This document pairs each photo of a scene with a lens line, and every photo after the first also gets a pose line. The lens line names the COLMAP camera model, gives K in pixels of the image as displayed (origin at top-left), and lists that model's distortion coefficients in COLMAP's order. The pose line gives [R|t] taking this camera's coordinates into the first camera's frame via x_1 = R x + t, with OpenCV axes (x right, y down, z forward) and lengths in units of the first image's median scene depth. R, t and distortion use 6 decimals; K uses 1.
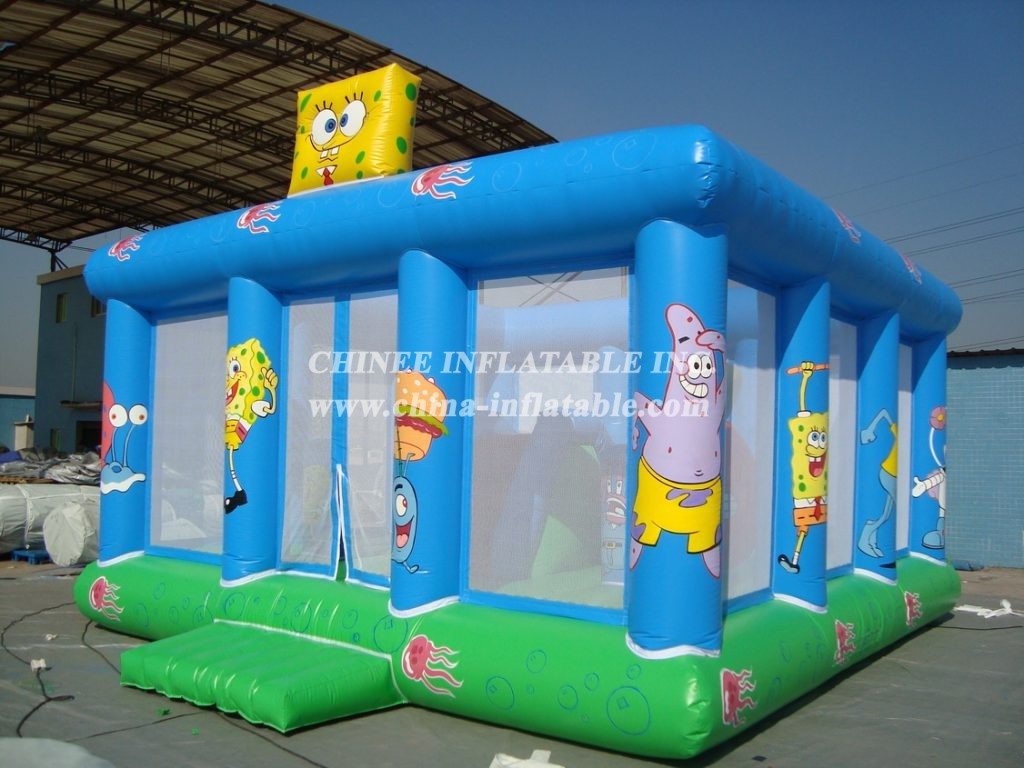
lens RADIAL K [[1040.9, 0, 530.4], [0, 1040.9, 382.5], [0, 0, 1]] dist [-0.246646, 0.314100]
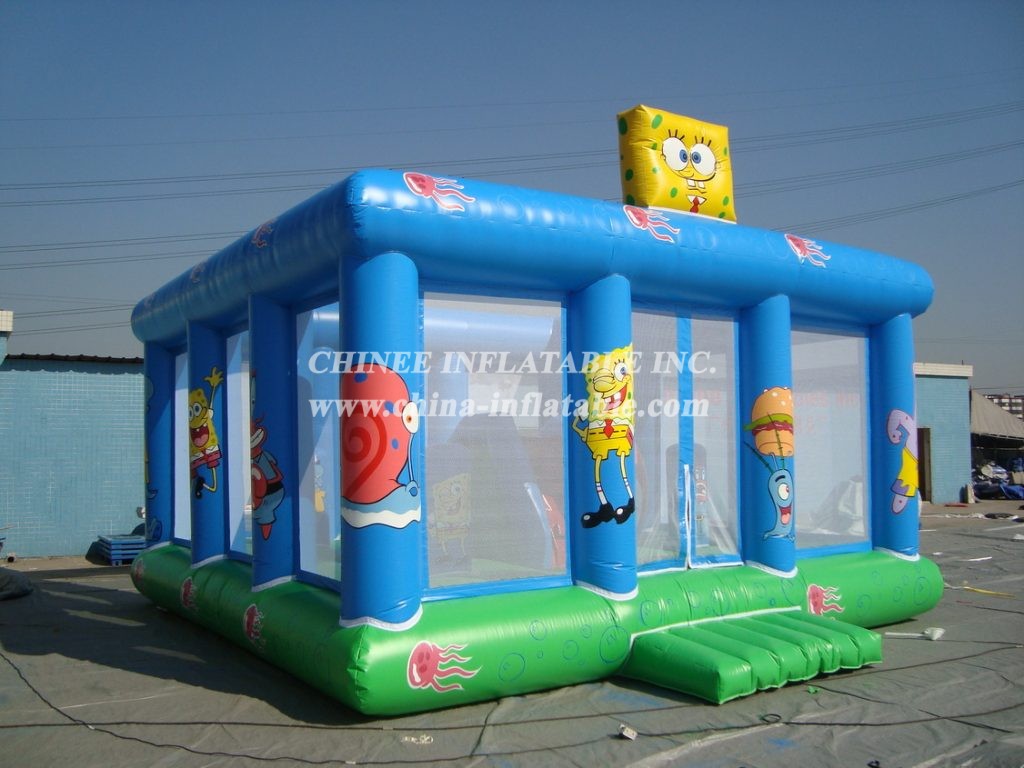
lens RADIAL K [[985.8, 0, 555.4], [0, 985.8, 399.2], [0, 0, 1]] dist [-0.218809, 0.233962]
pose [[0.307599, 0.028353, 0.951094, -1.217378], [-0.041747, 0.998996, -0.016279, 0.031156], [-0.950600, -0.034698, 0.308474, 0.796863]]
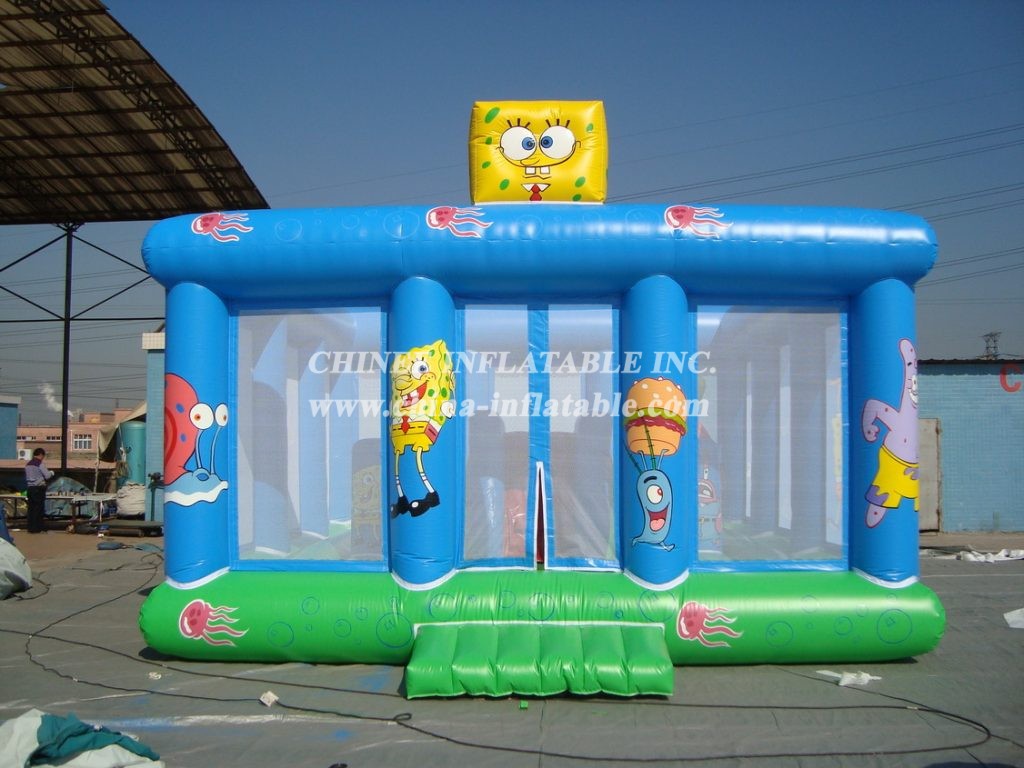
lens RADIAL K [[1040.9, 0, 530.4], [0, 1040.9, 382.5], [0, 0, 1]] dist [-0.246646, 0.314100]
pose [[0.802350, 0.018767, 0.596559, -0.826237], [-0.021784, 0.999760, -0.002152, -0.001019], [-0.596456, -0.011269, 0.802567, 0.134513]]
